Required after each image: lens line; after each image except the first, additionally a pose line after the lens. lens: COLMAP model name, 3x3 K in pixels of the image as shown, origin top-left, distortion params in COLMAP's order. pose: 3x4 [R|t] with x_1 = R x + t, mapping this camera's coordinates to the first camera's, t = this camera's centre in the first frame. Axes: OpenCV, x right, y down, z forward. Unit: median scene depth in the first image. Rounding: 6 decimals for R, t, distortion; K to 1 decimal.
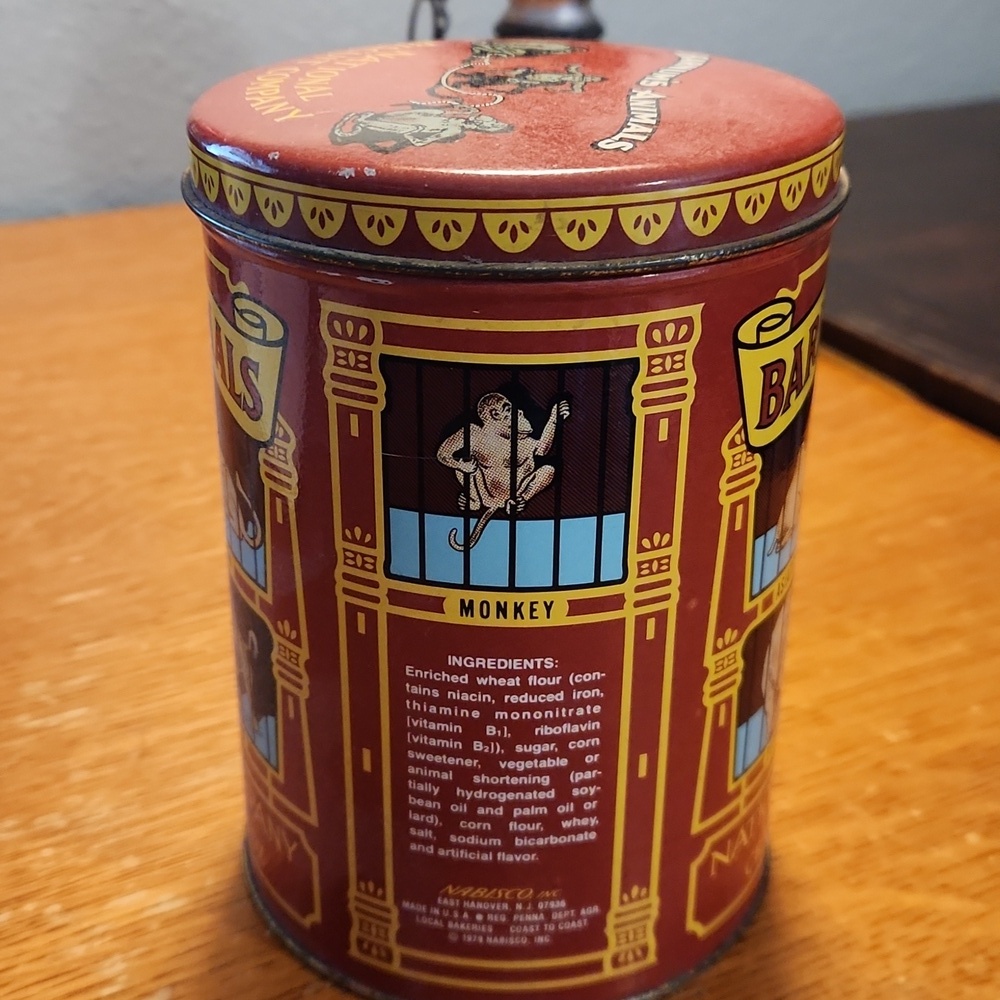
lens RADIAL K [[1492.9, 0, 500.0], [0, 1492.9, 500.0], [0, 0, 1]] dist [0.039118, -0.000335]
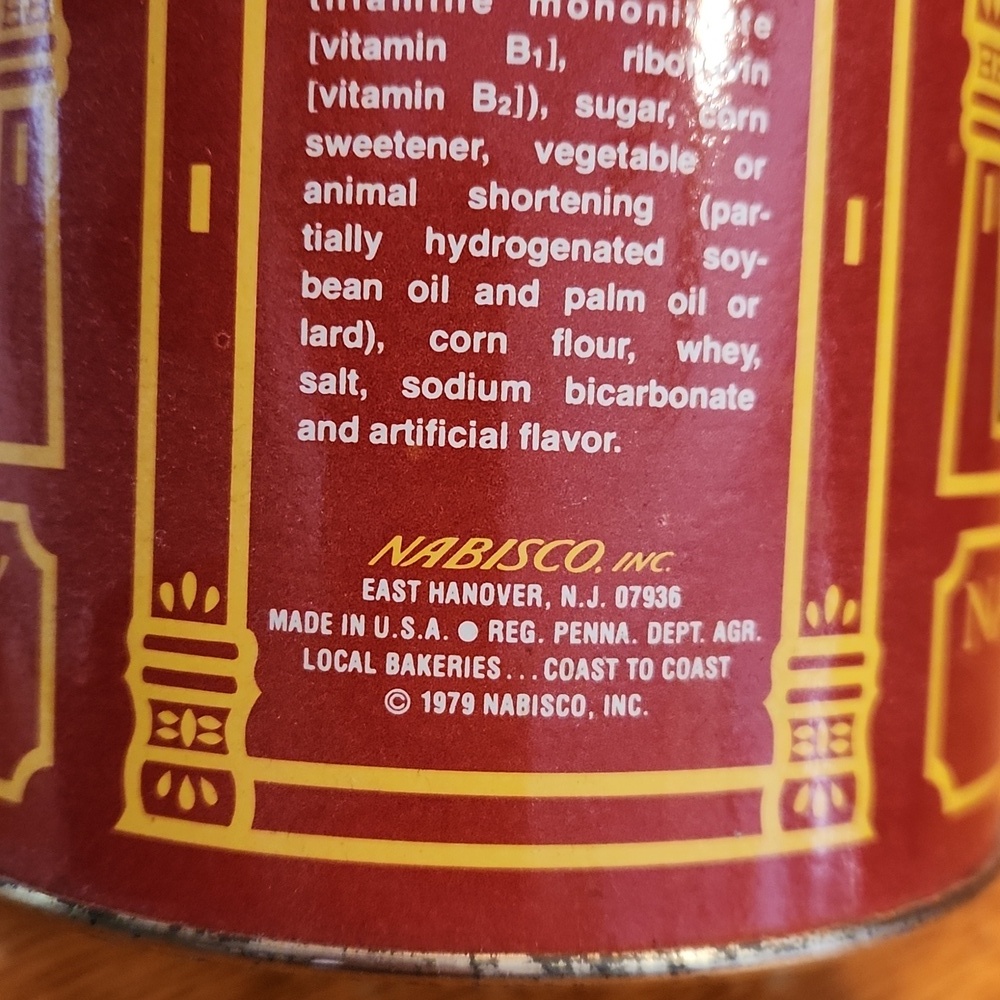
lens RADIAL K [[1492.9, 0, 500.0], [0, 1492.9, 500.0], [0, 0, 1]] dist [0.039118, -0.000335]
pose [[0.991696, 0.023765, 0.126391, -0.057495], [0.026126, 0.925059, -0.378924, 0.406878], [-0.125924, 0.379080, 0.916756, 0.643823]]
